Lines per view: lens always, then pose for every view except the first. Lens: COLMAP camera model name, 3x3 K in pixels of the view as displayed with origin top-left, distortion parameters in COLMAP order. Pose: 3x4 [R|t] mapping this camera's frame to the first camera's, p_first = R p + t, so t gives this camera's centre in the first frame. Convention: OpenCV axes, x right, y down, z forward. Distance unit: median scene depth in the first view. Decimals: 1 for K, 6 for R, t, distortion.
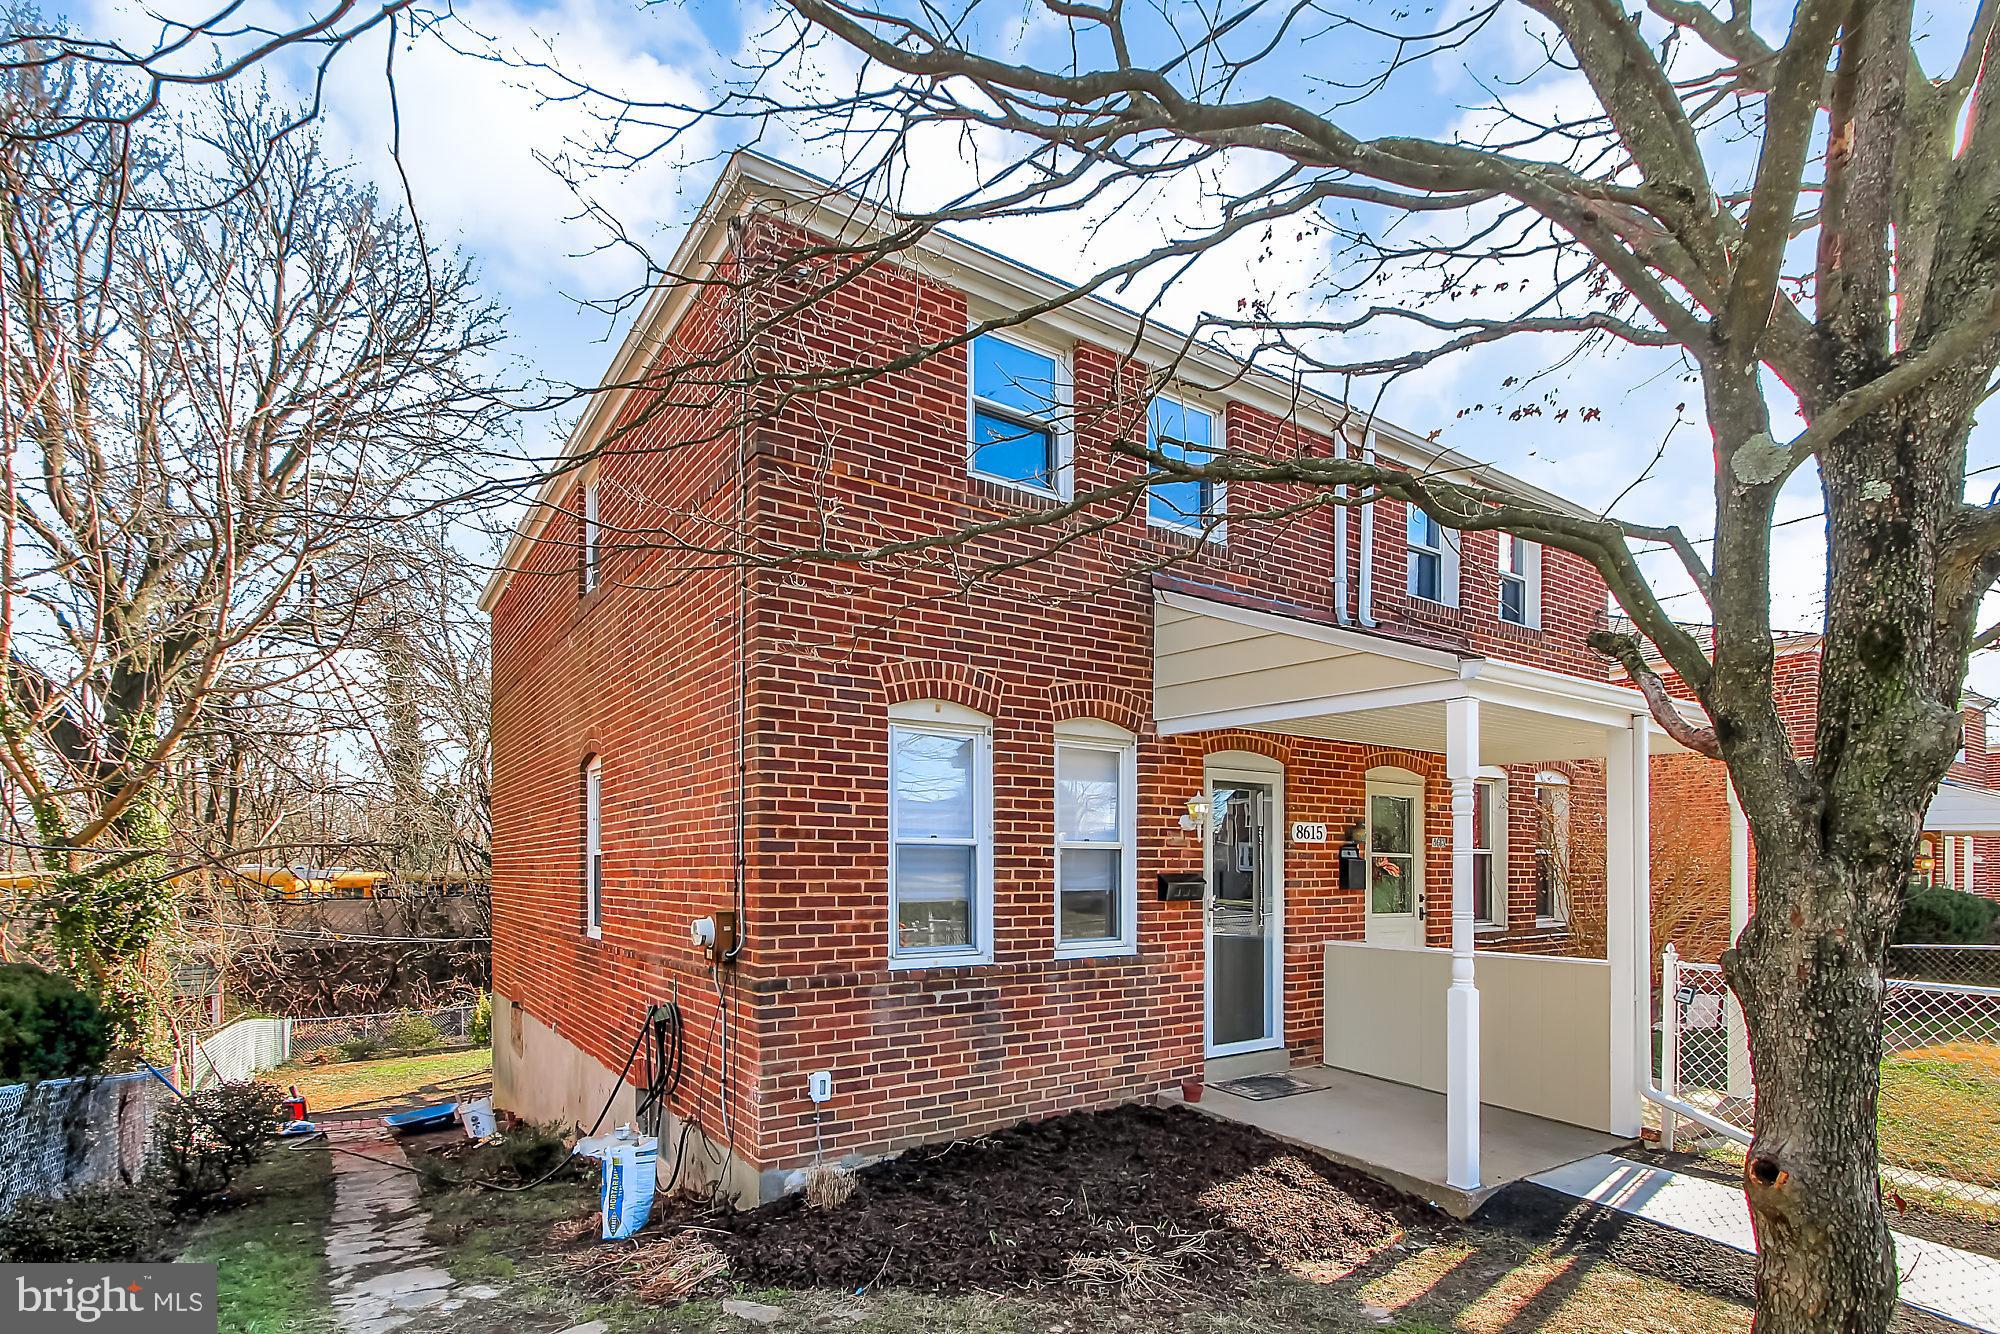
lens RADIAL K [[973.3, 0, 1000.0], [0, 973.3, 667.0], [0, 0, 1]] dist [-0.020776, 0.000146]
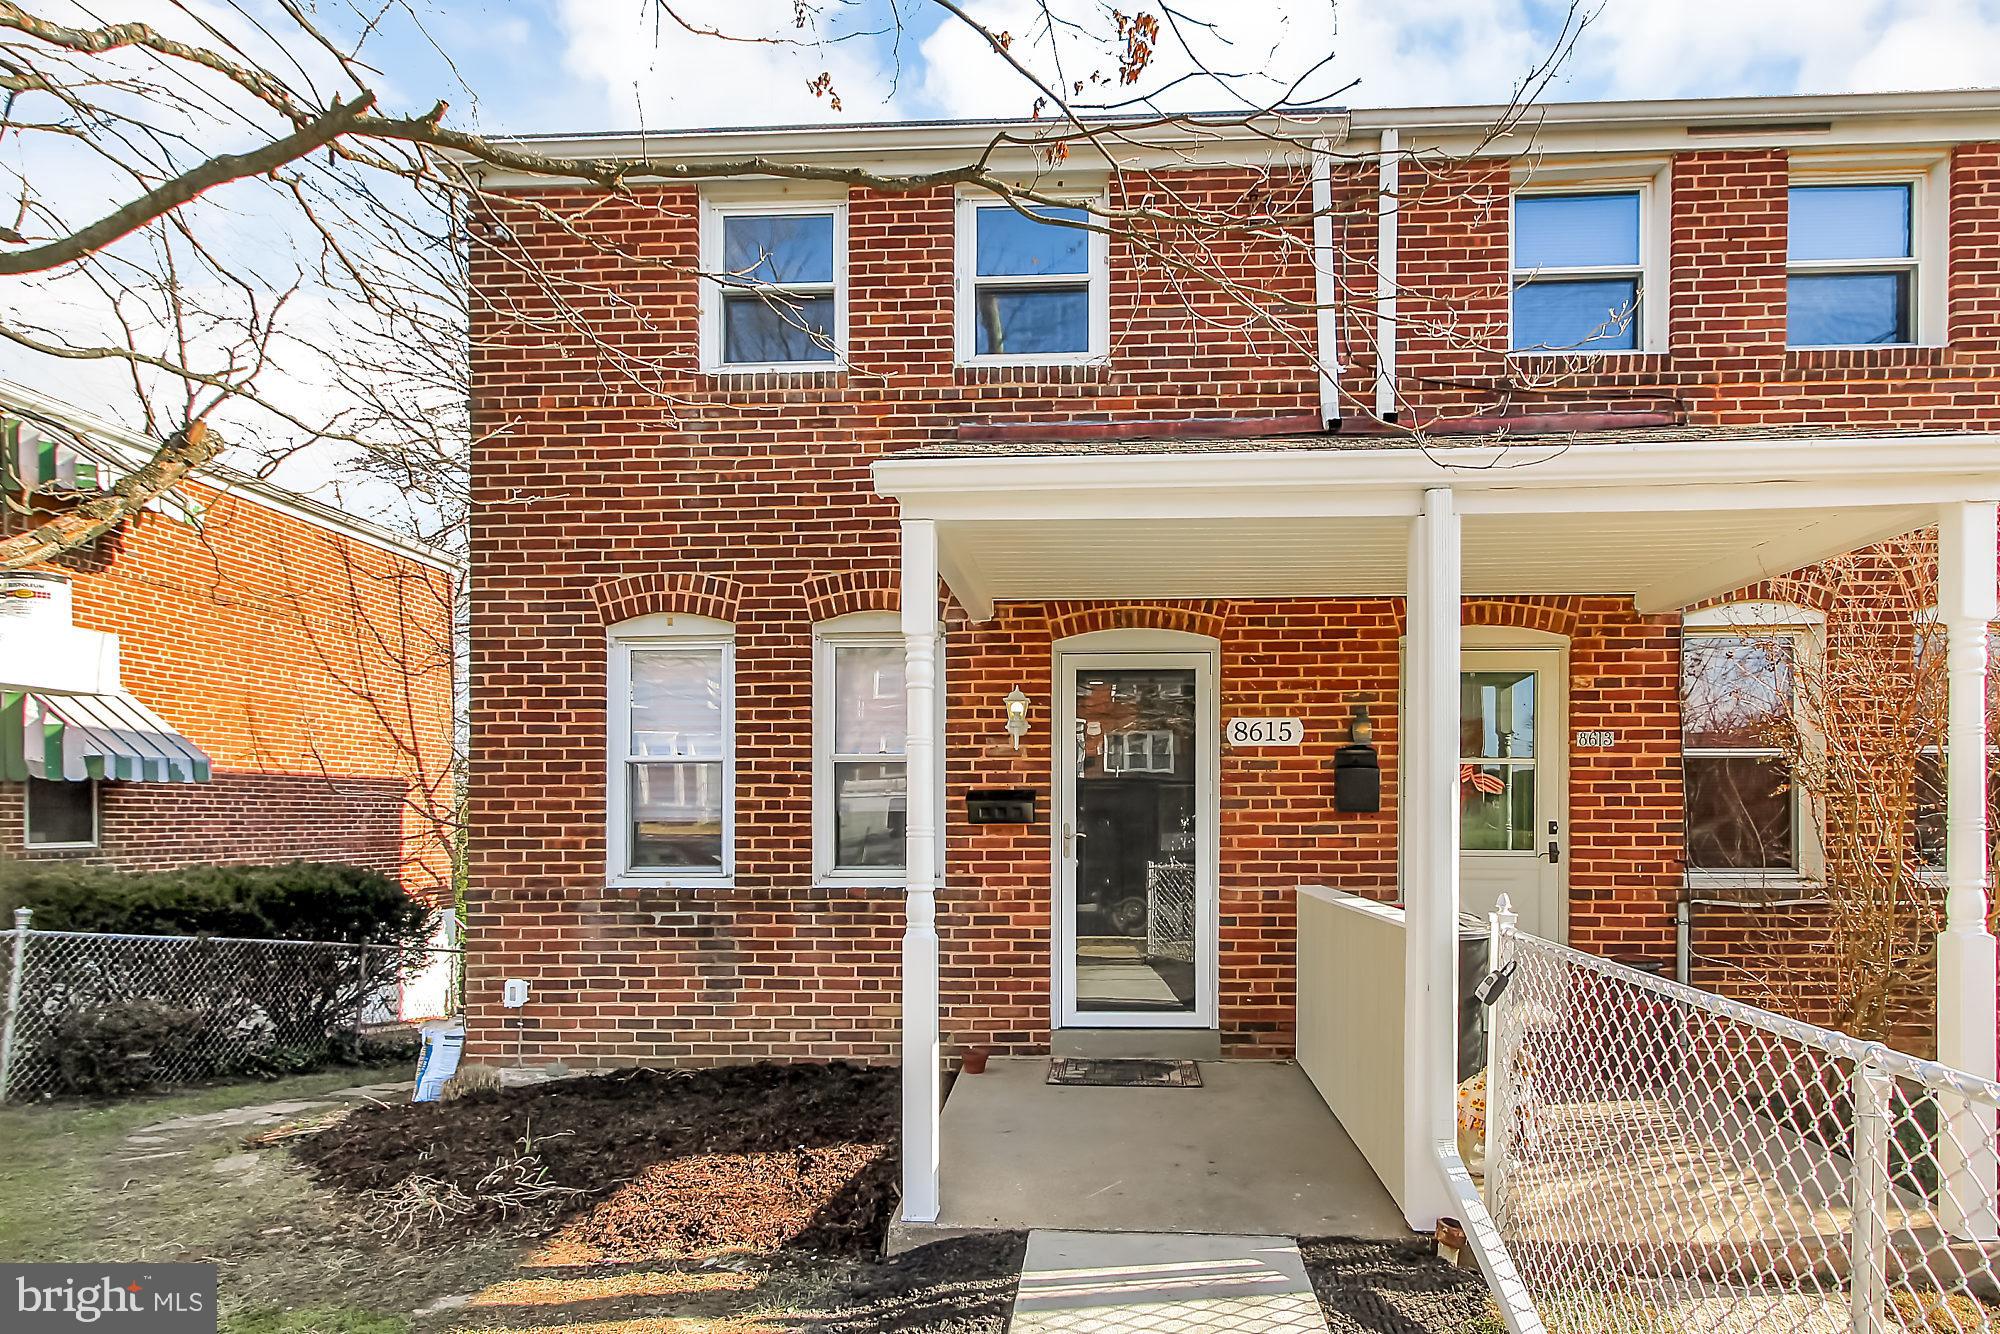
lens RADIAL K [[879.9, 0, 1002.4], [0, 879.9, 643.2], [0, 0, 1]] dist [-0.001164, 0.000110]
pose [[0.799206, -0.103349, -0.592106, 0.753792], [0.128824, 0.991667, 0.000792, 0.111102], [0.587090, -0.076910, 0.805860, 0.513099]]
